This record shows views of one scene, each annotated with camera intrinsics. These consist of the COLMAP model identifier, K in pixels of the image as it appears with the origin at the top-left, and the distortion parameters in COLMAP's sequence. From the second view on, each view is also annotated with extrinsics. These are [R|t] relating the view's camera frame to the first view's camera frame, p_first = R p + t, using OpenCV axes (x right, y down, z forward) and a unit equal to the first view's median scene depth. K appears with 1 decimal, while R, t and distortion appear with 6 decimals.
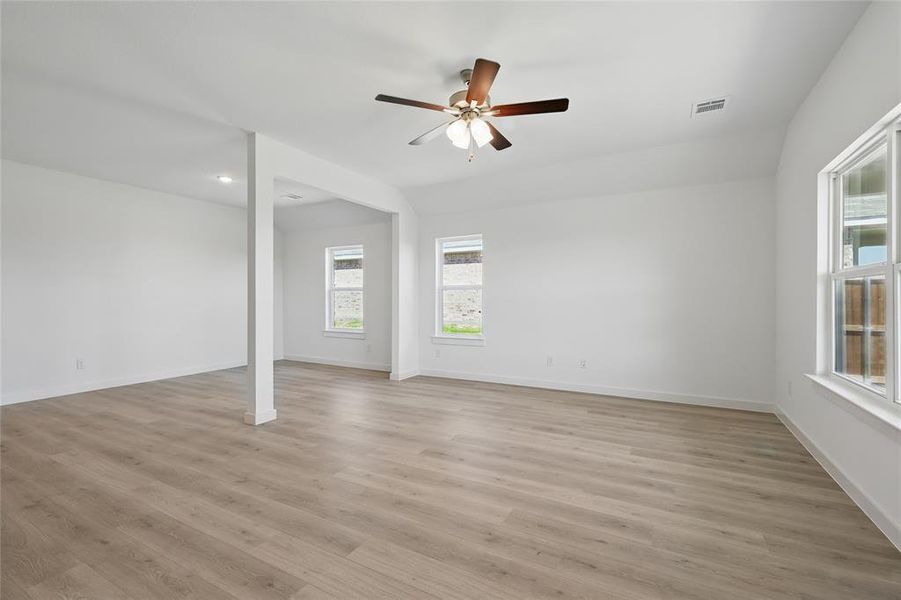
lens RADIAL K [[395.9, 0, 450.0], [0, 395.9, 298.8], [0, 0, 1]] dist [0.001788, 0.000523]
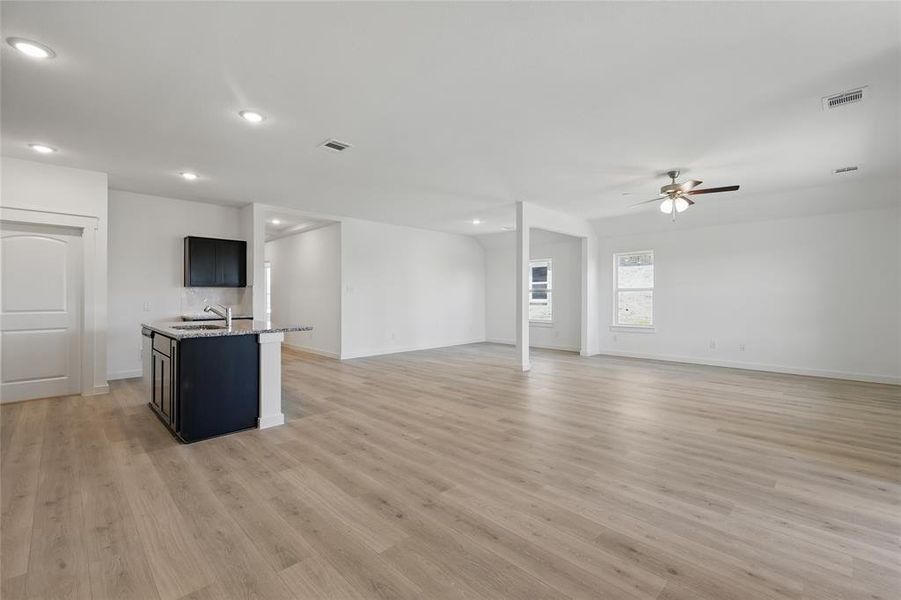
lens RADIAL K [[393.4, 0, 450.4], [0, 393.4, 297.3], [0, 0, 1]] dist [0.002734, 0.000236]
pose [[0.959530, 0.002201, -0.281597, -0.365882], [-0.002854, 0.999994, -0.001910, 0.001284], [0.281591, 0.002637, 0.959531, -0.865869]]
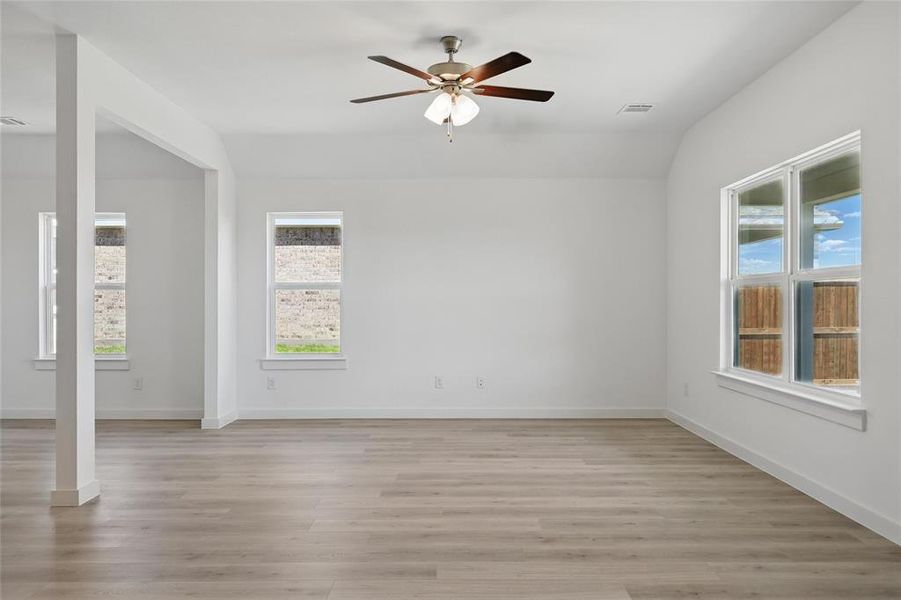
lens RADIAL K [[645.8, 0, 450.5], [0, 645.8, 300.0], [0, 0, 1]] dist [0.001652, 0.001294]
pose [[0.876442, 0.001972, 0.481503, -0.550080], [0.000263, 0.999990, -0.004573, 0.001817], [-0.481507, 0.004135, 0.876433, -0.197594]]
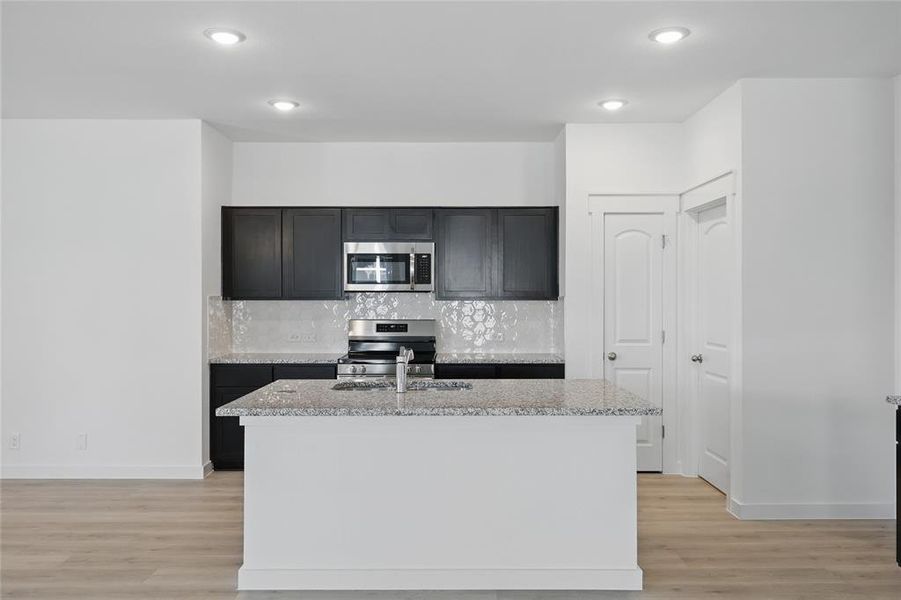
lens RADIAL K [[704.9, 0, 450.5], [0, 704.9, 300.0], [0, 0, 1]] dist [-0.002974, 0.003505]
pose [[-0.874755, 0.004126, -0.484548, -0.943851], [0.001349, 0.999981, 0.006080, -0.061339], [0.484563, 0.004665, -0.874744, 1.198131]]
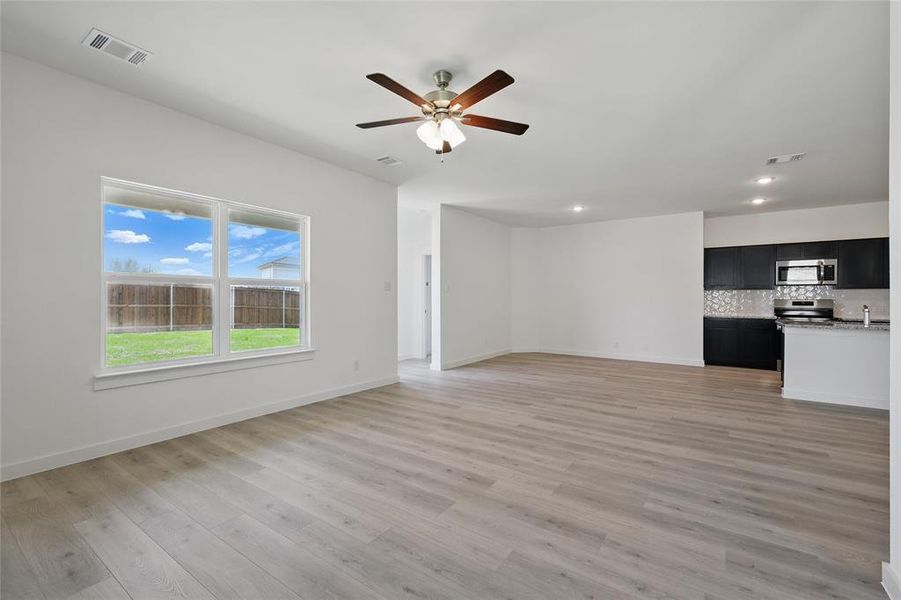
lens RADIAL K [[393.4, 0, 450.4], [0, 393.4, 297.3], [0, 0, 1]] dist [0.002734, 0.000236]
pose [[-0.994565, 0.000514, 0.104116, -0.064412], [0.000297, 0.999998, -0.002094, -0.002339], [-0.104117, -0.002052, -0.994563, 1.752792]]
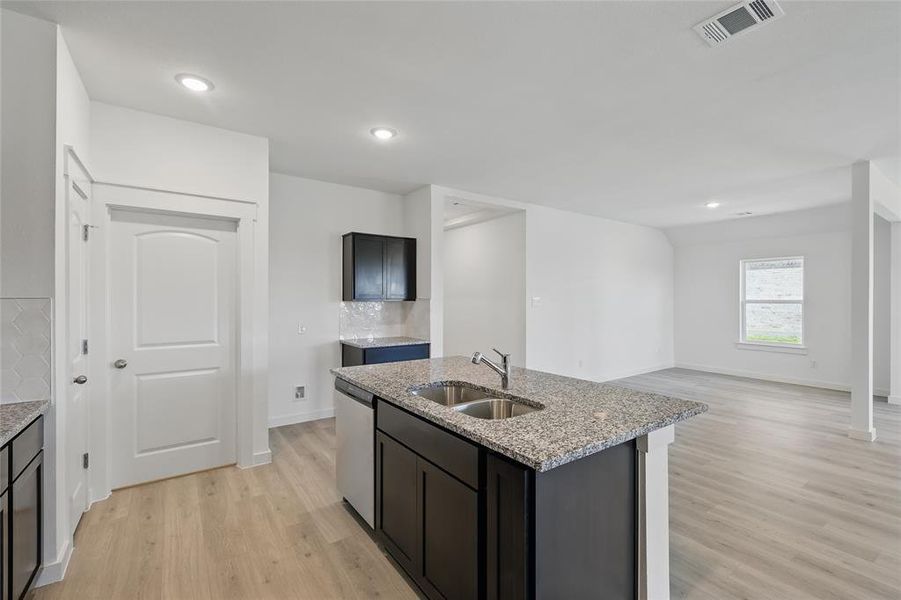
lens RADIAL K [[393.4, 0, 450.4], [0, 393.4, 297.3], [0, 0, 1]] dist [0.002734, 0.000236]
pose [[0.901908, 0.000928, -0.431927, -1.224087], [-0.003721, 0.999977, -0.005621, -0.059174], [0.431912, 0.006677, 0.901891, -0.485907]]
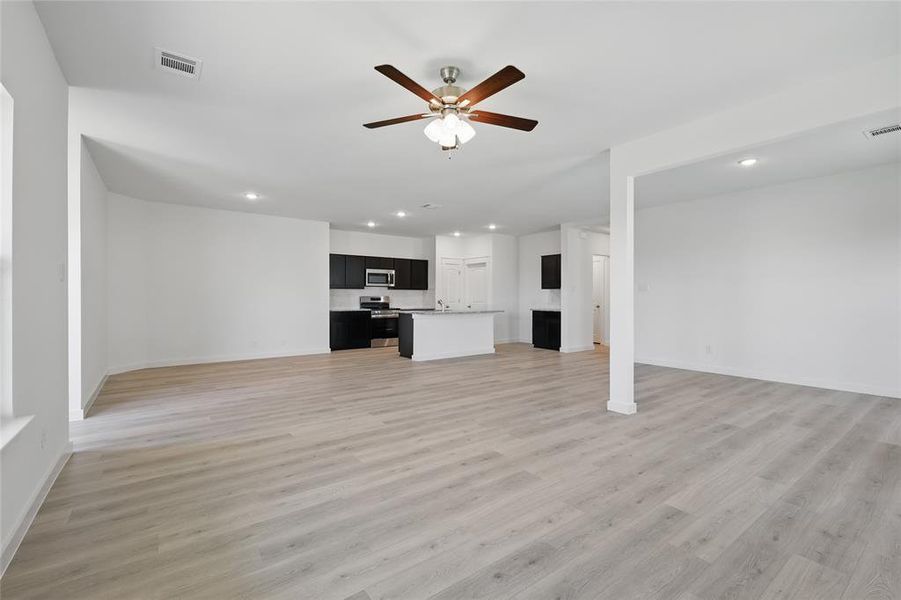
lens RADIAL K [[395.9, 0, 450.0], [0, 395.9, 298.8], [0, 0, 1]] dist [0.001788, 0.000523]
pose [[-0.414667, 0.007684, -0.909941, 0.833127], [-0.000337, 0.999963, 0.008598, -0.003898], [0.909973, 0.003872, -0.414649, 1.241595]]
